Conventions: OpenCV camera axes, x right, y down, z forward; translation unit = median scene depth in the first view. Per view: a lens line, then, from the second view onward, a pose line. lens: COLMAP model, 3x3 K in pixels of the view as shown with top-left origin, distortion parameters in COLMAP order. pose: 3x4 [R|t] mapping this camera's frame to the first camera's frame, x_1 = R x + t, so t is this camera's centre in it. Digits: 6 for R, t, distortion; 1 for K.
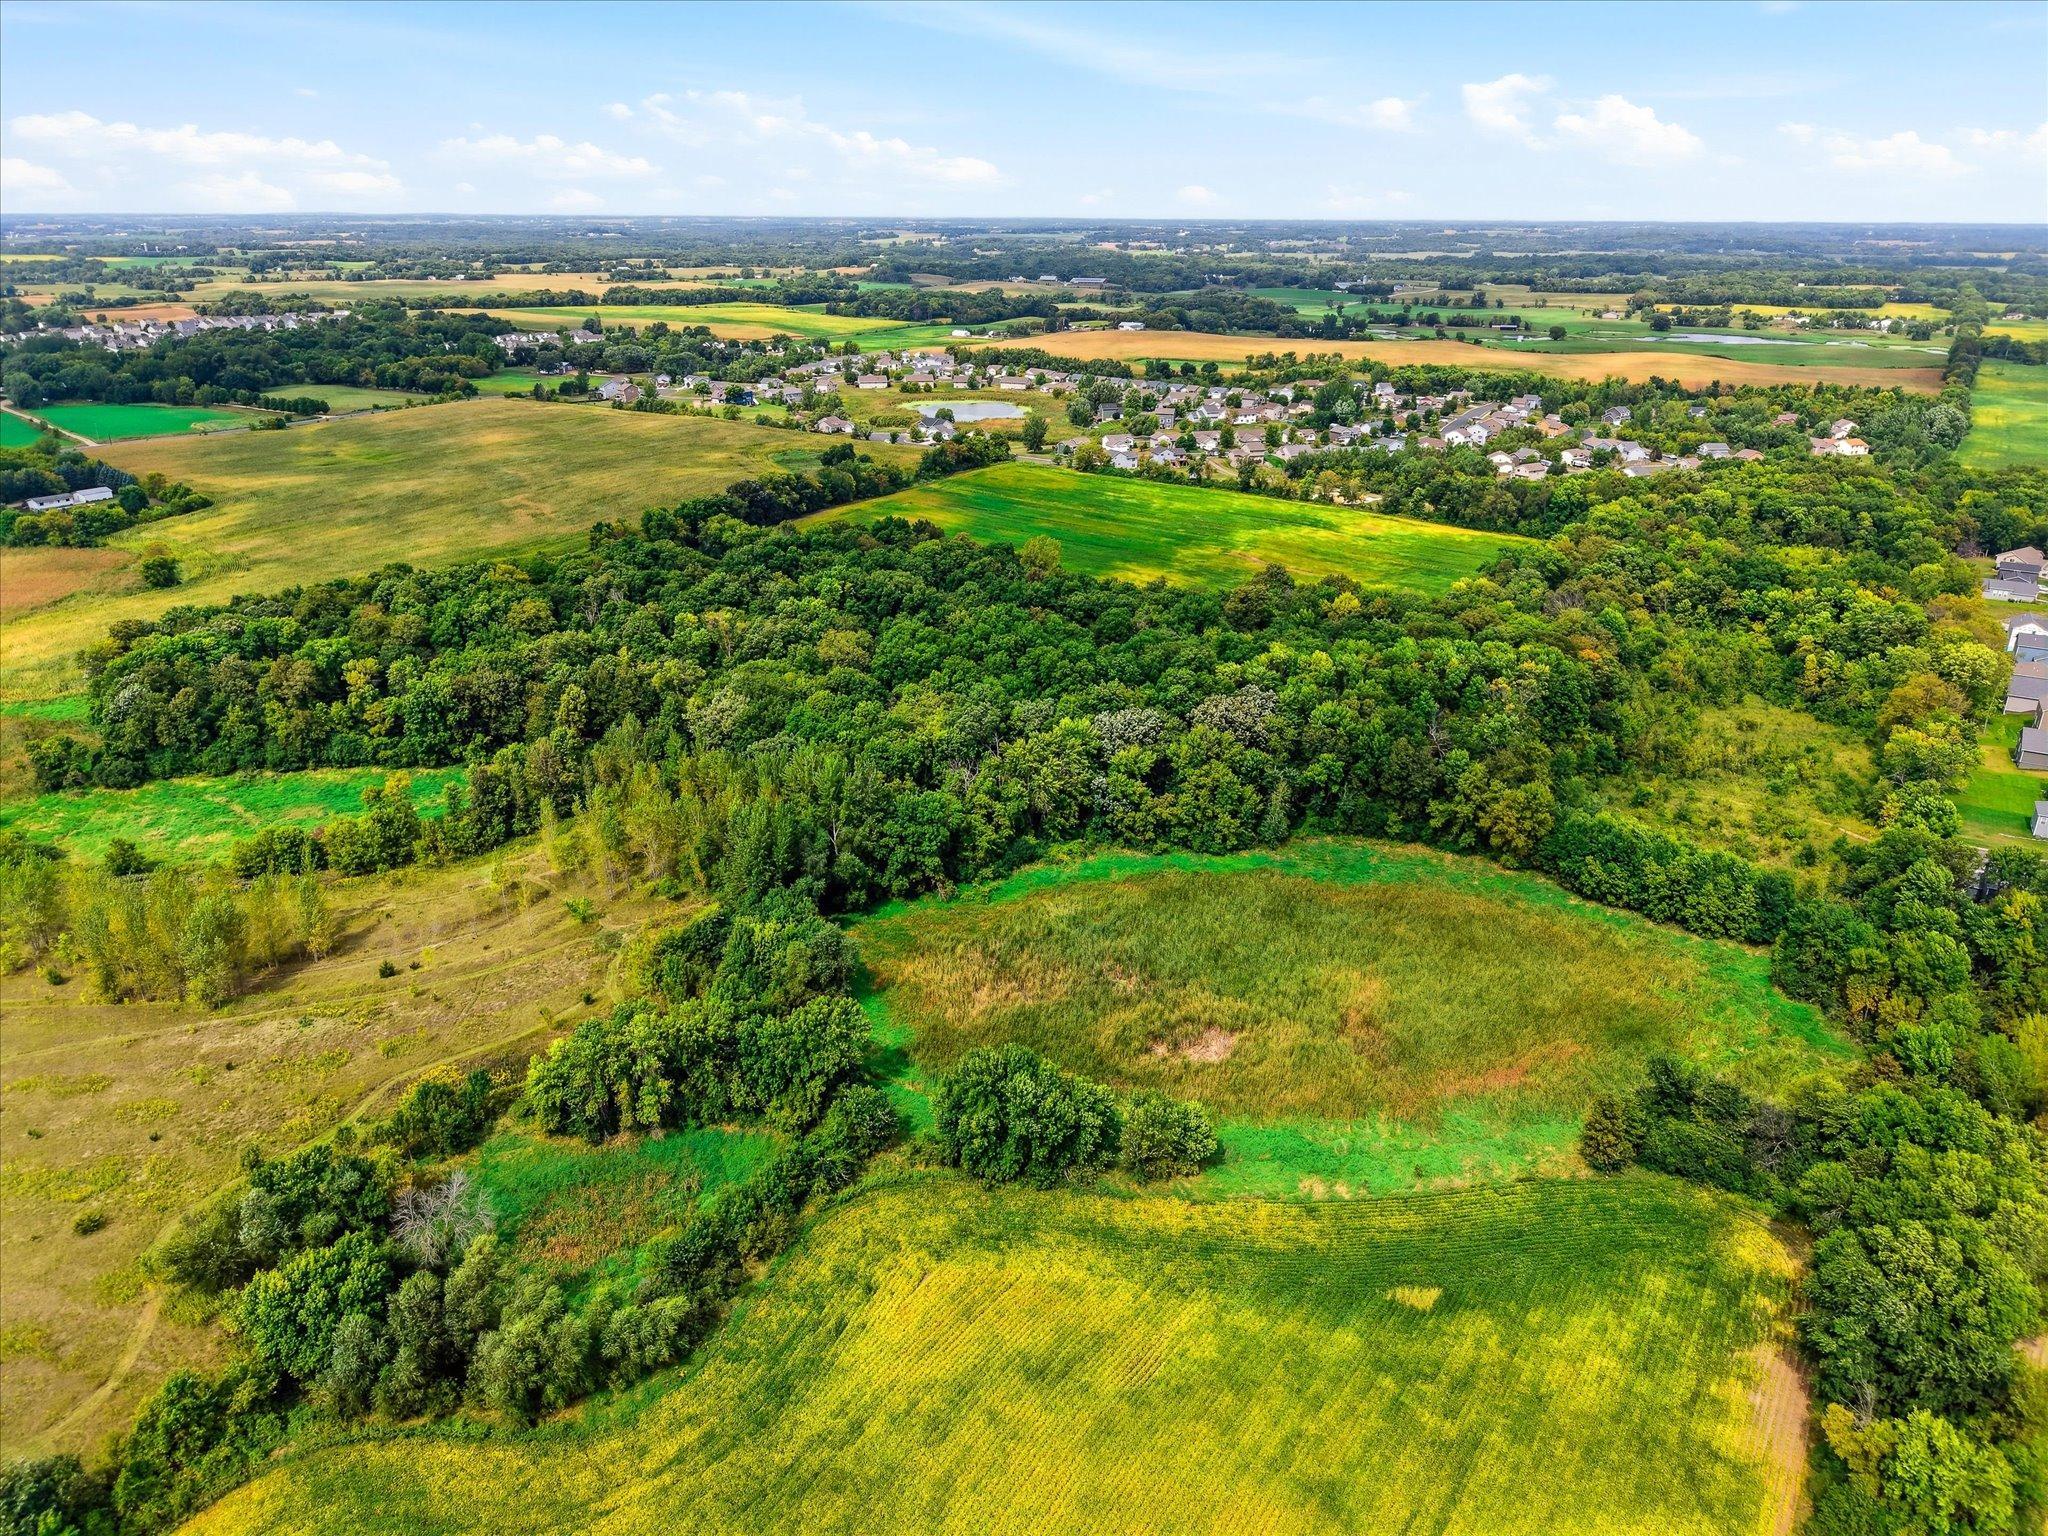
lens RADIAL K [[1371.8, 0, 1024.0], [0, 1371.8, 768.0], [0, 0, 1]] dist [0.030869, -0.031864]
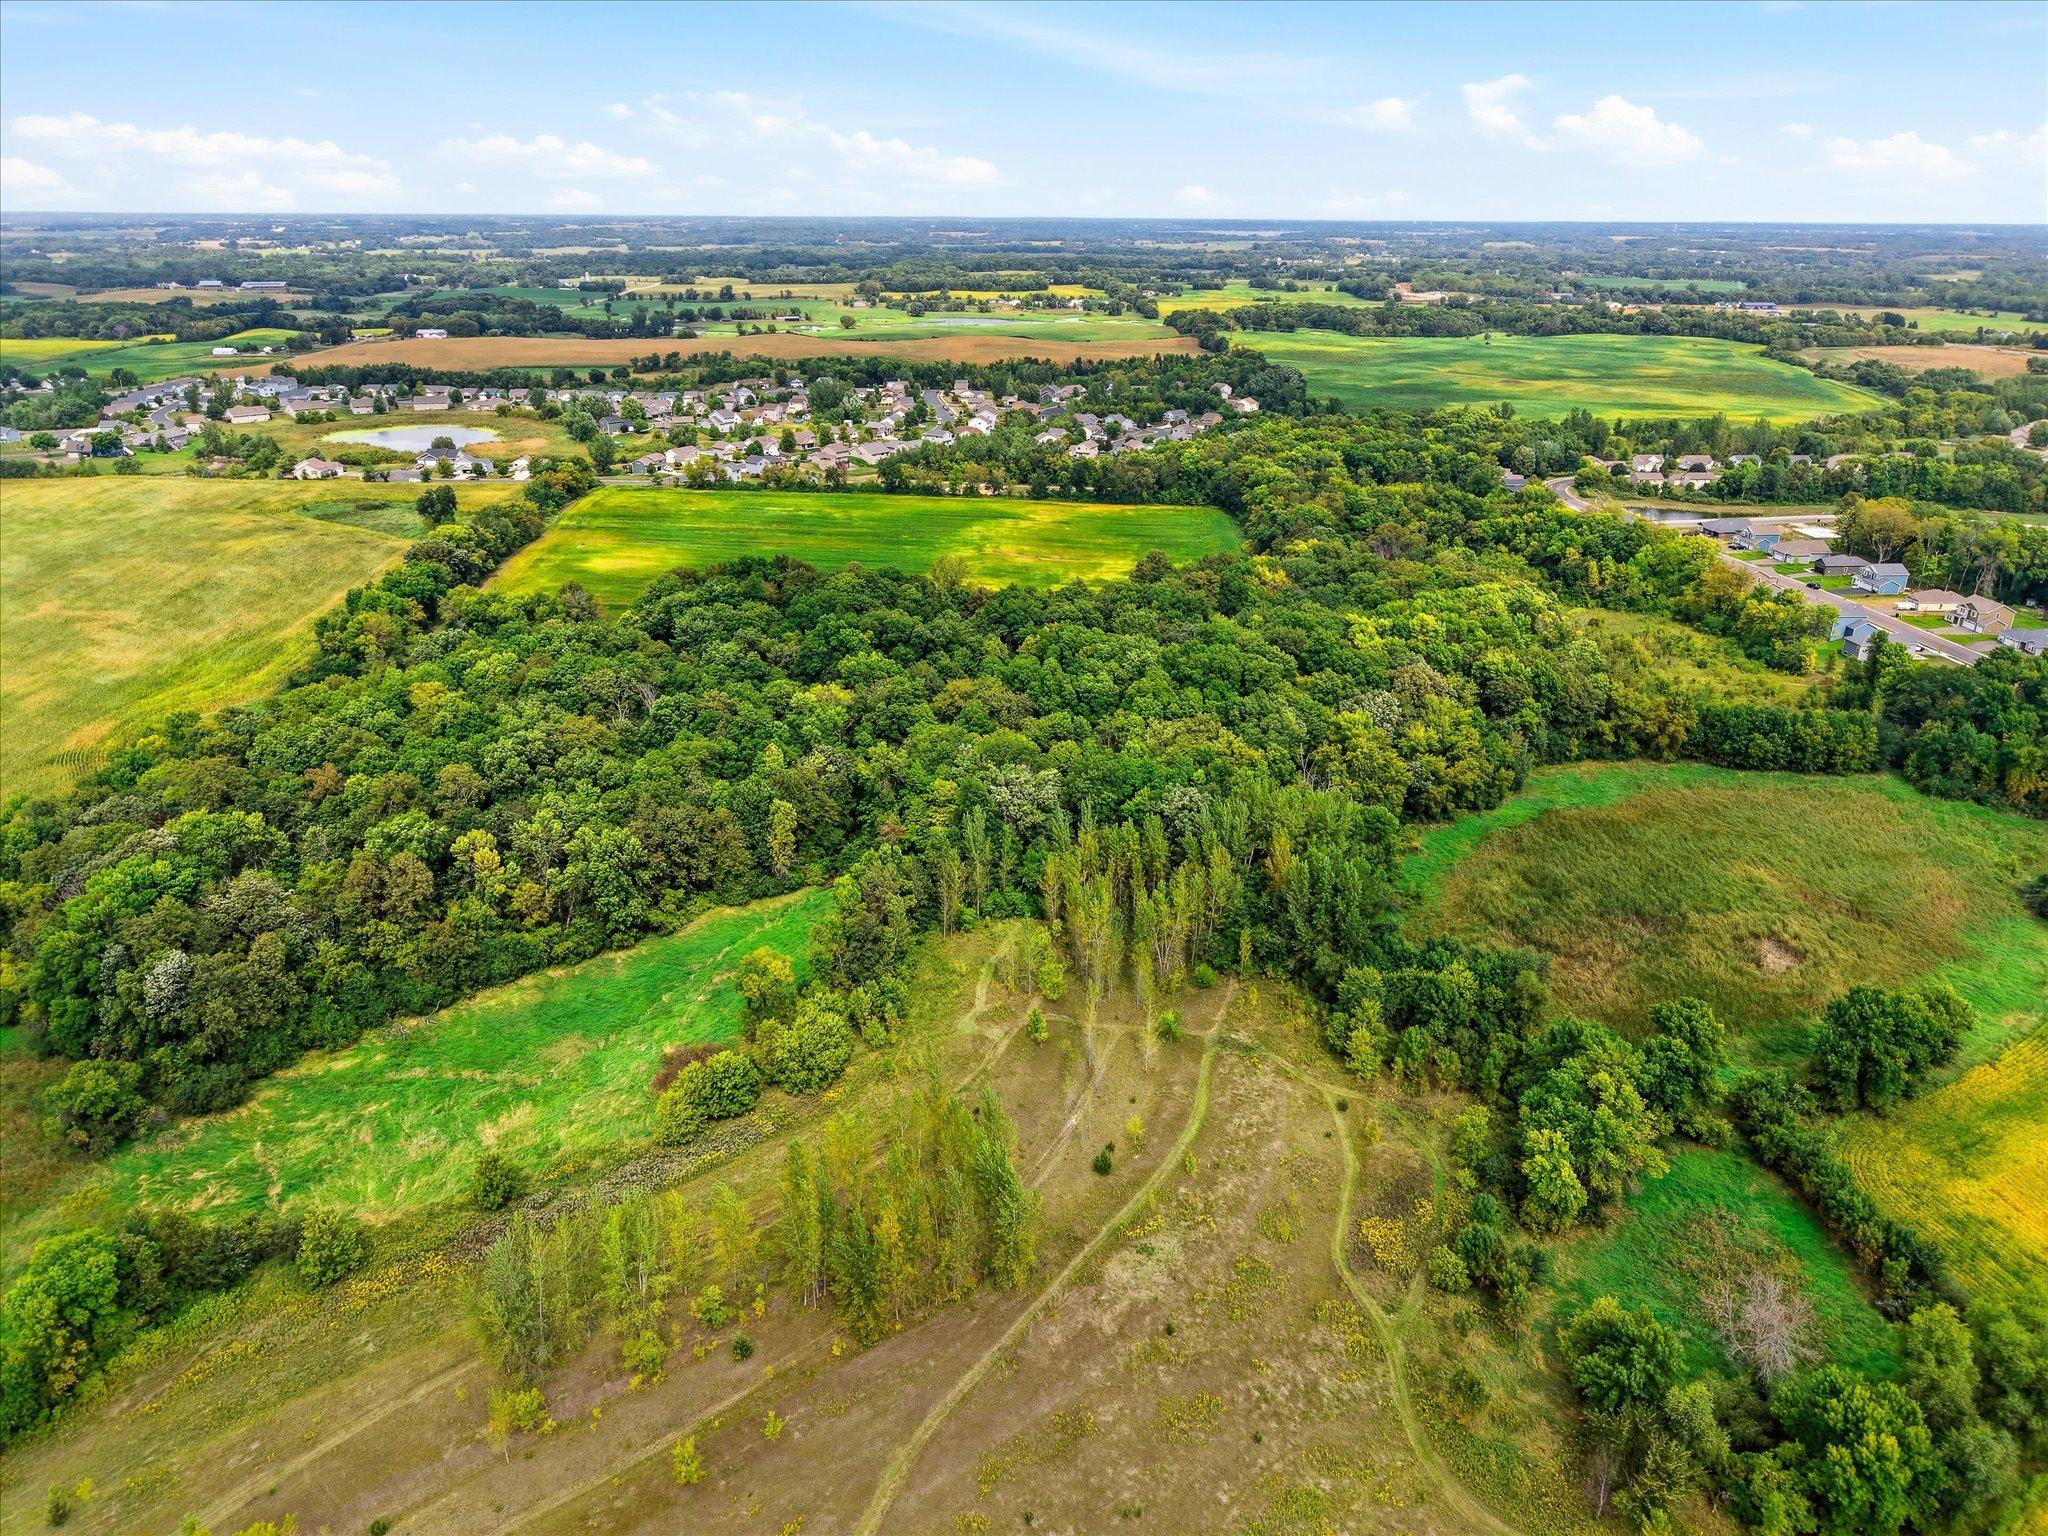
lens RADIAL K [[1371.8, 0, 1024.0], [0, 1371.8, 768.0], [0, 0, 1]] dist [0.030869, -0.031864]
pose [[0.874149, -0.190947, 0.446546, -0.243873], [0.189688, 0.980670, 0.048015, -0.033854], [-0.447083, 0.042732, 0.893471, 0.068195]]
